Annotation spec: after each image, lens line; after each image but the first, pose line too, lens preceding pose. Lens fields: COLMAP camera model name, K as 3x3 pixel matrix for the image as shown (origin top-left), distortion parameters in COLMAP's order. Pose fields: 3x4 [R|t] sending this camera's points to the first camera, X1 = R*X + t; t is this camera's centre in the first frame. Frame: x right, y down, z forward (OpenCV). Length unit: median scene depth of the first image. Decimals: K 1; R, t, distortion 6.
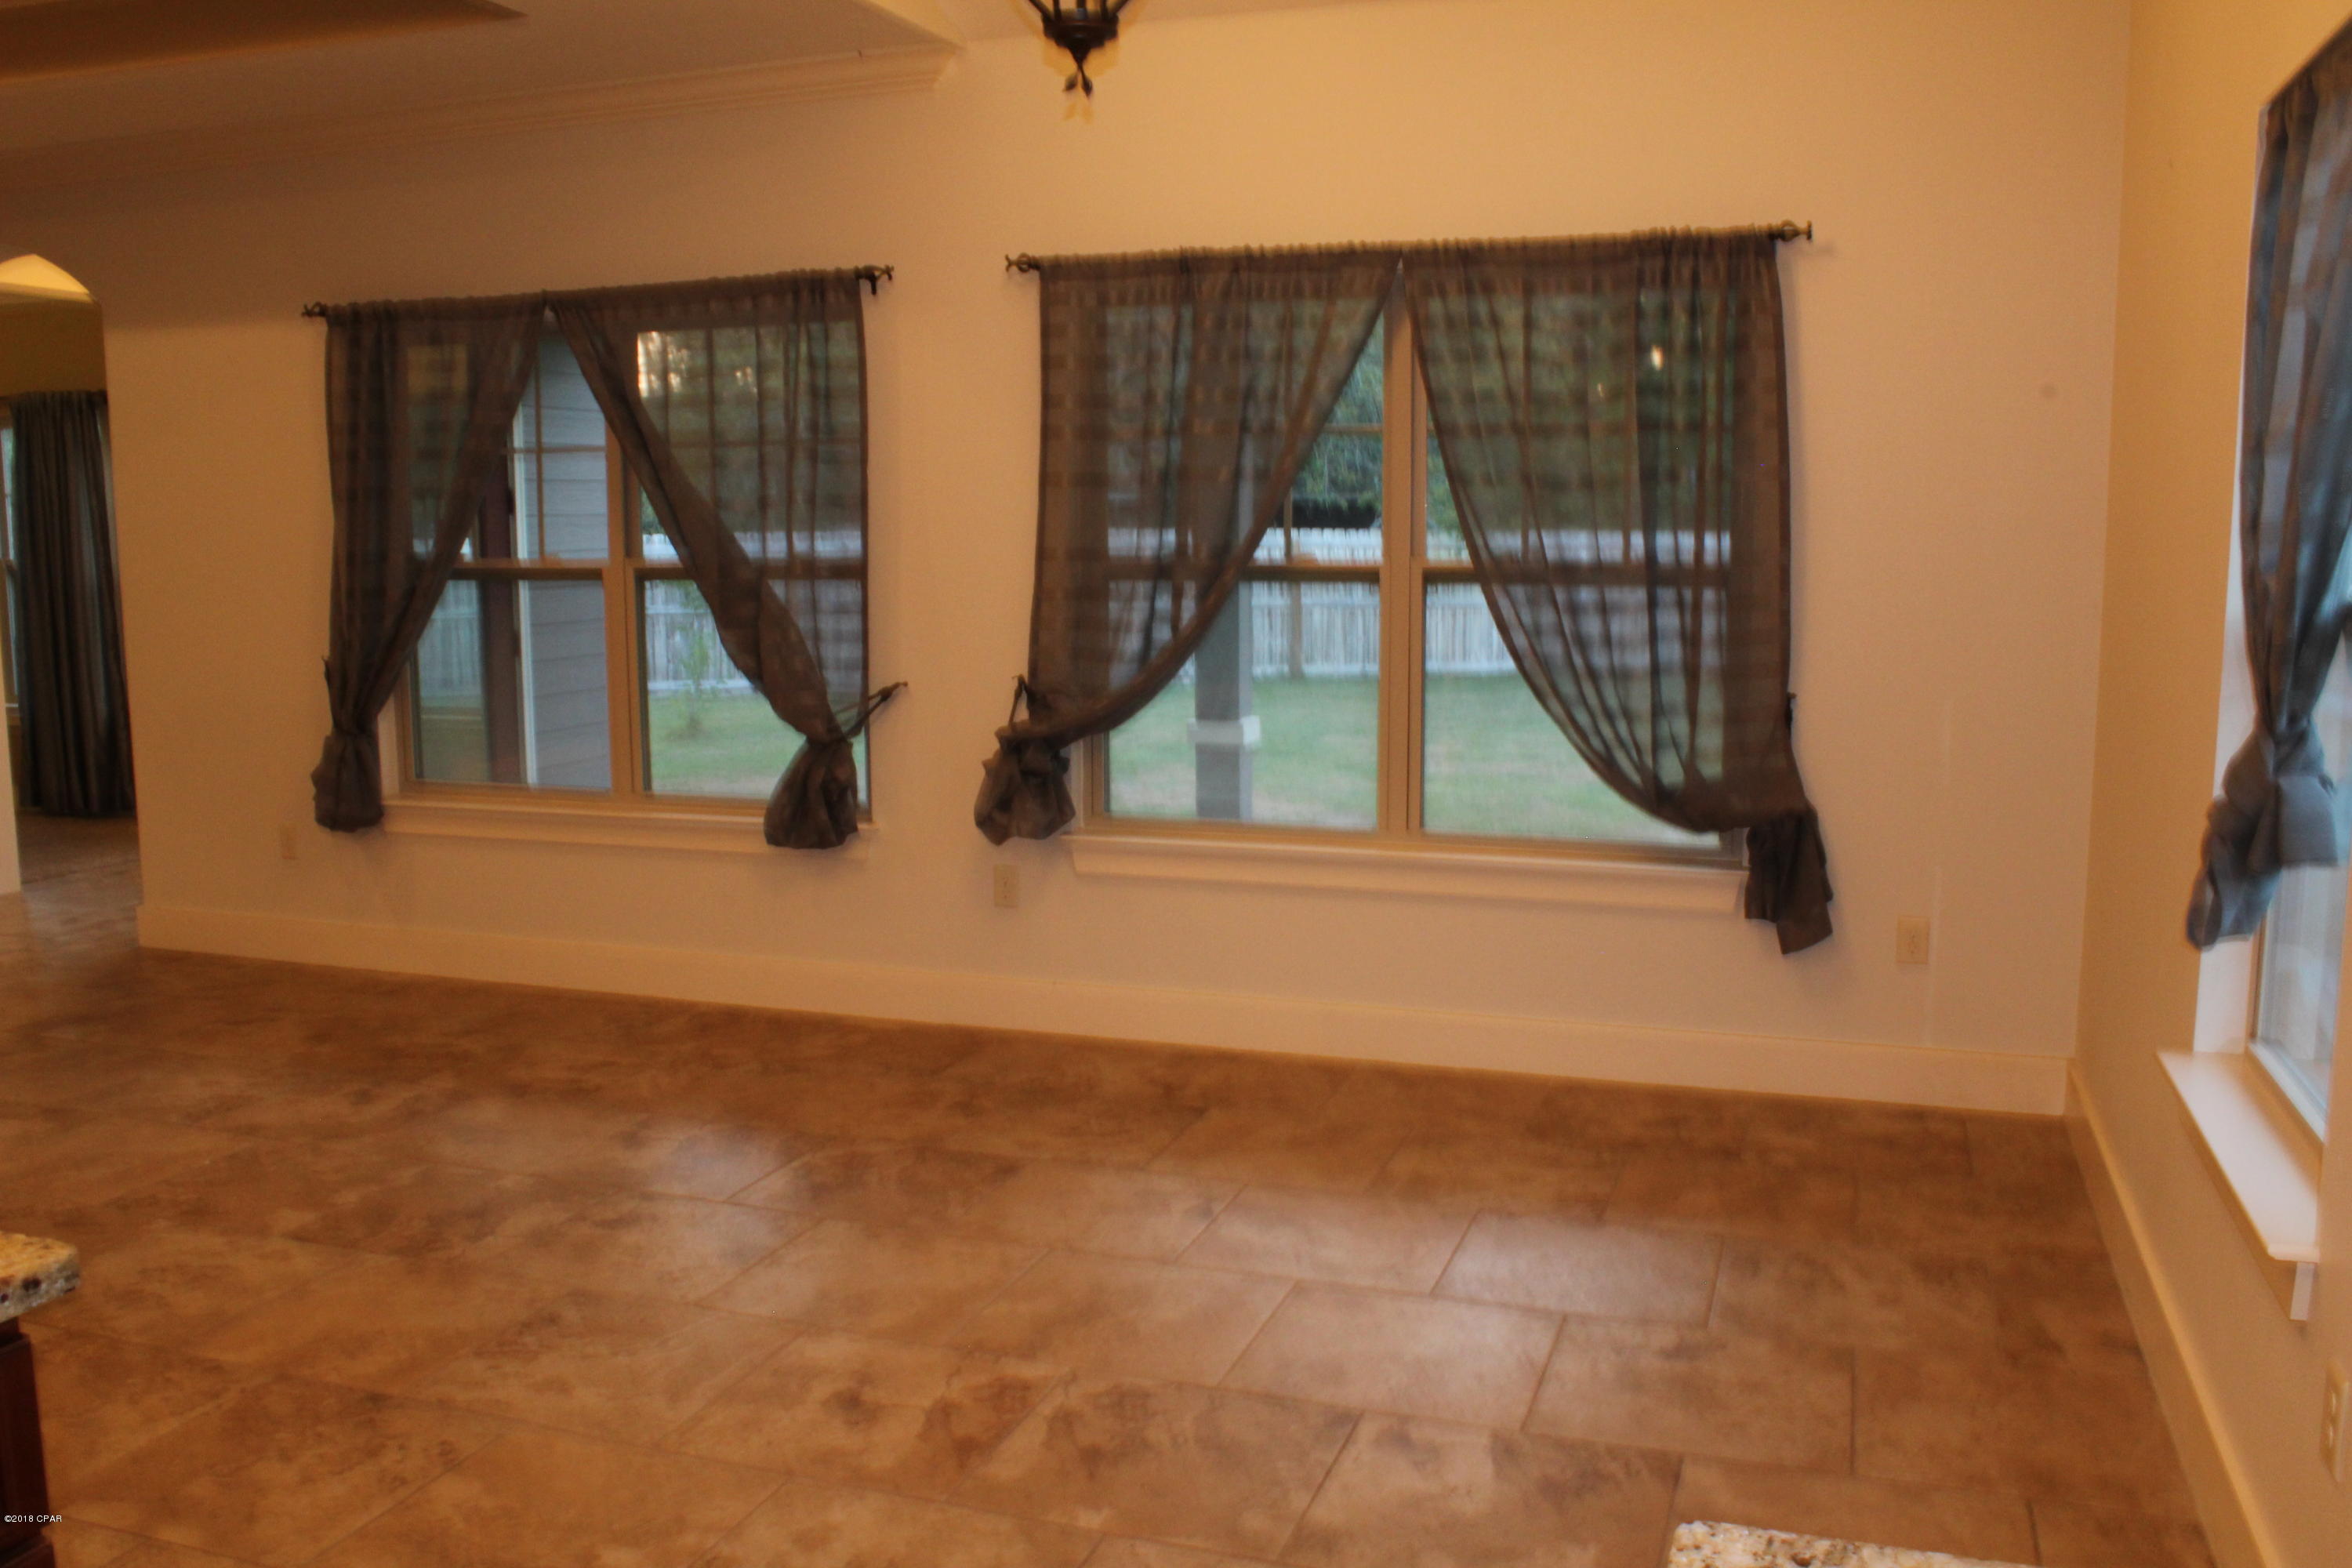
lens RADIAL K [[1962.5, 0, 1169.0], [0, 1962.5, 840.7], [0, 0, 1]] dist [-0.164040, 0.138243]
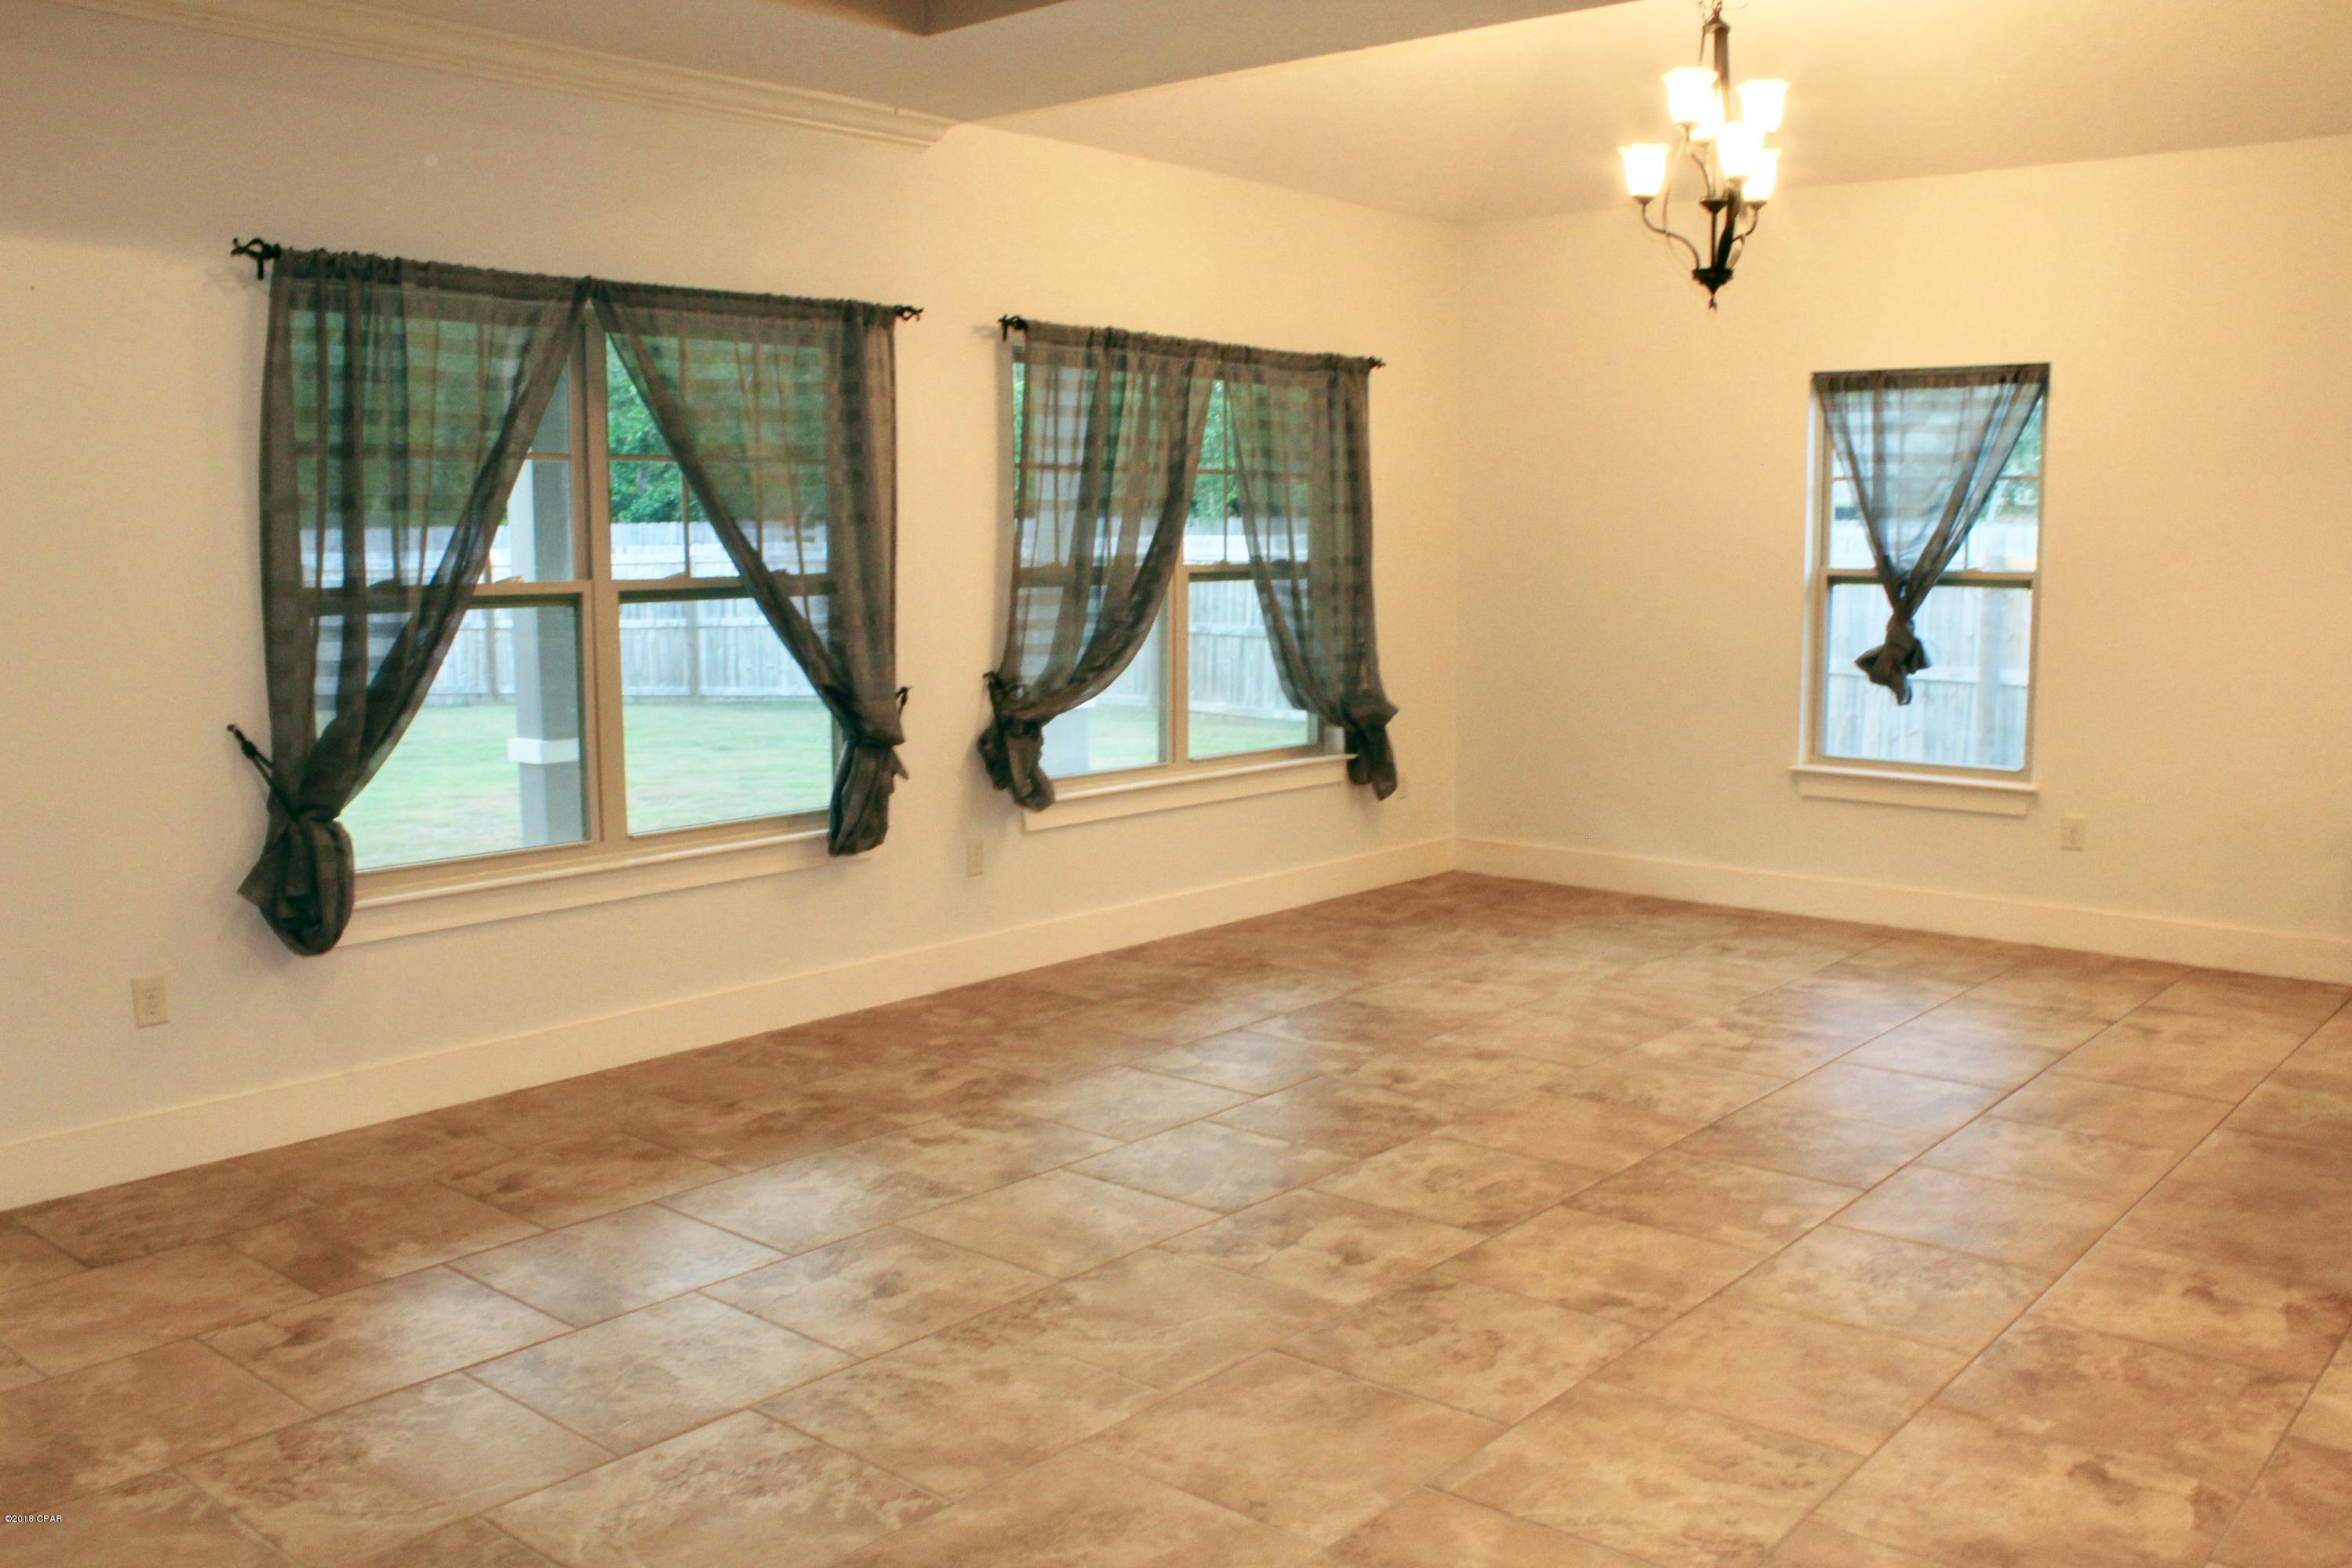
lens RADIAL K [[2017.1, 0, 1176.0], [0, 2017.1, 784.0], [0, 0, 1]] dist [-0.157479, 0.129169]
pose [[0.363142, -0.116074, 0.924475, -1.268704], [0.150825, 0.986447, 0.064610, -0.085060], [-0.919445, 0.115971, 0.375727, 0.499310]]
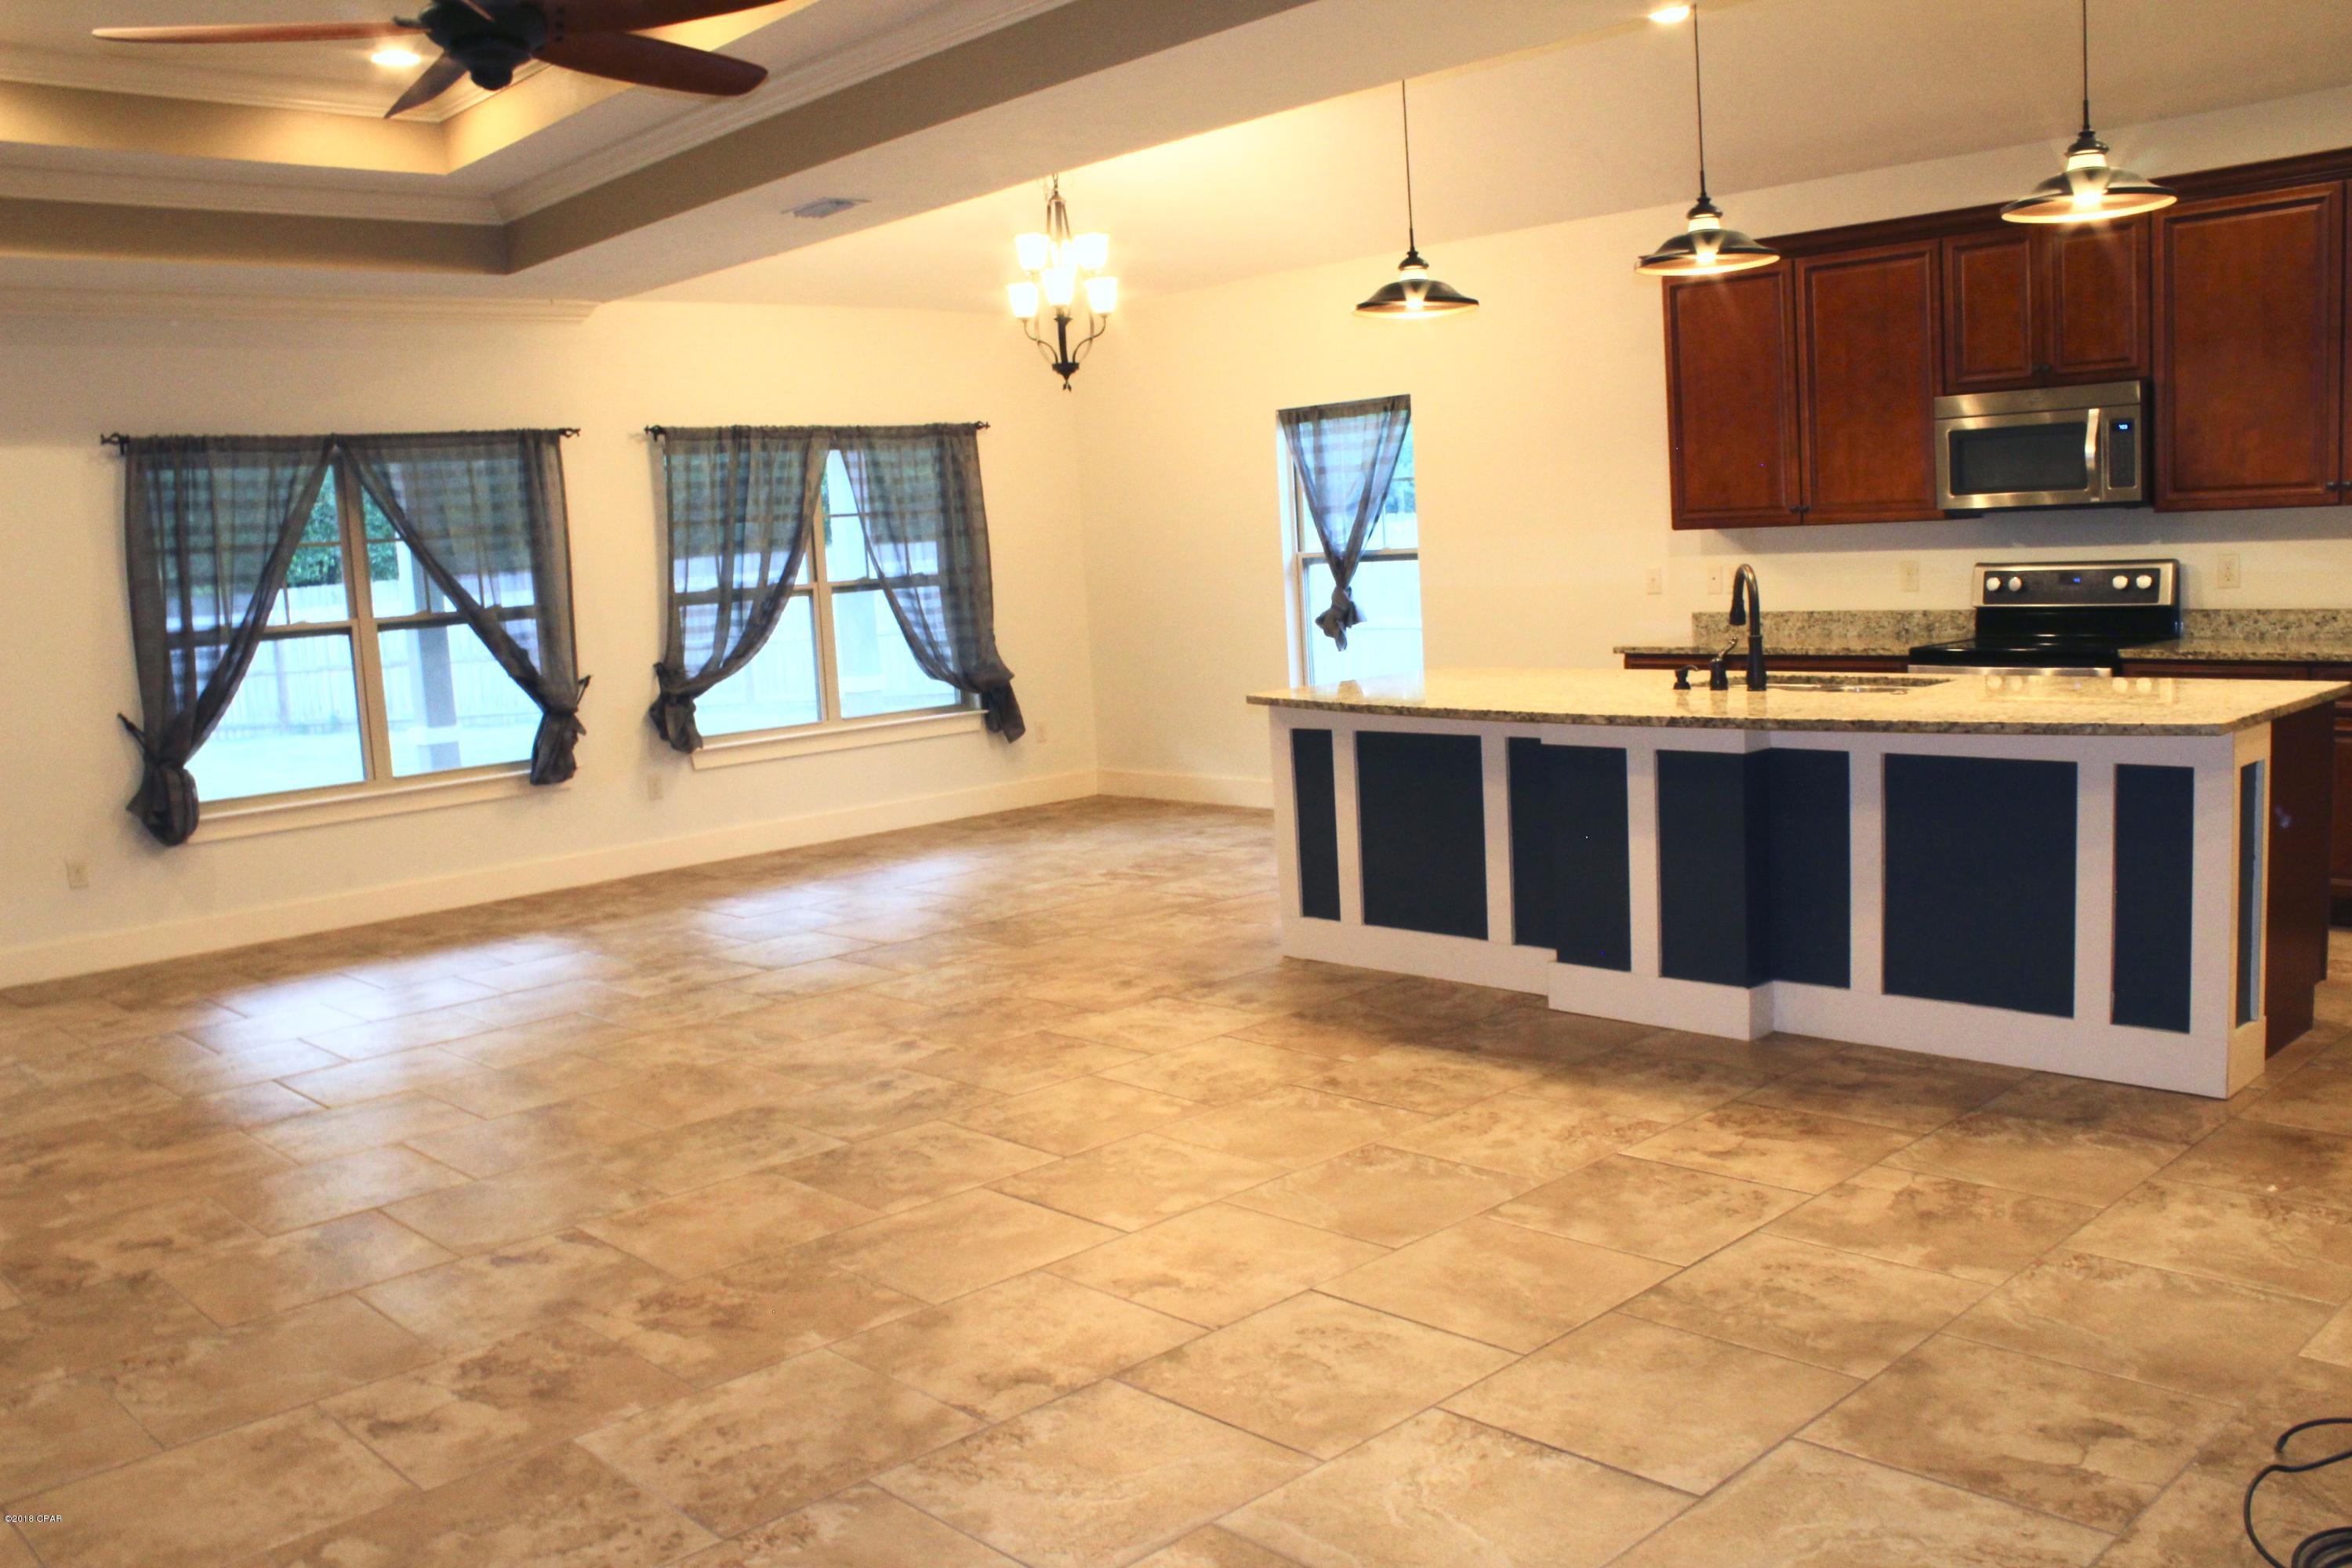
lens RADIAL K [[1962.5, 0, 1169.0], [0, 1962.5, 840.7], [0, 0, 1]] dist [-0.164040, 0.138243]
pose [[0.459989, -0.159459, 0.873489, -1.550231], [0.201623, 0.976803, 0.072143, 0.044106], [-0.864730, 0.142930, 0.481469, -0.232138]]
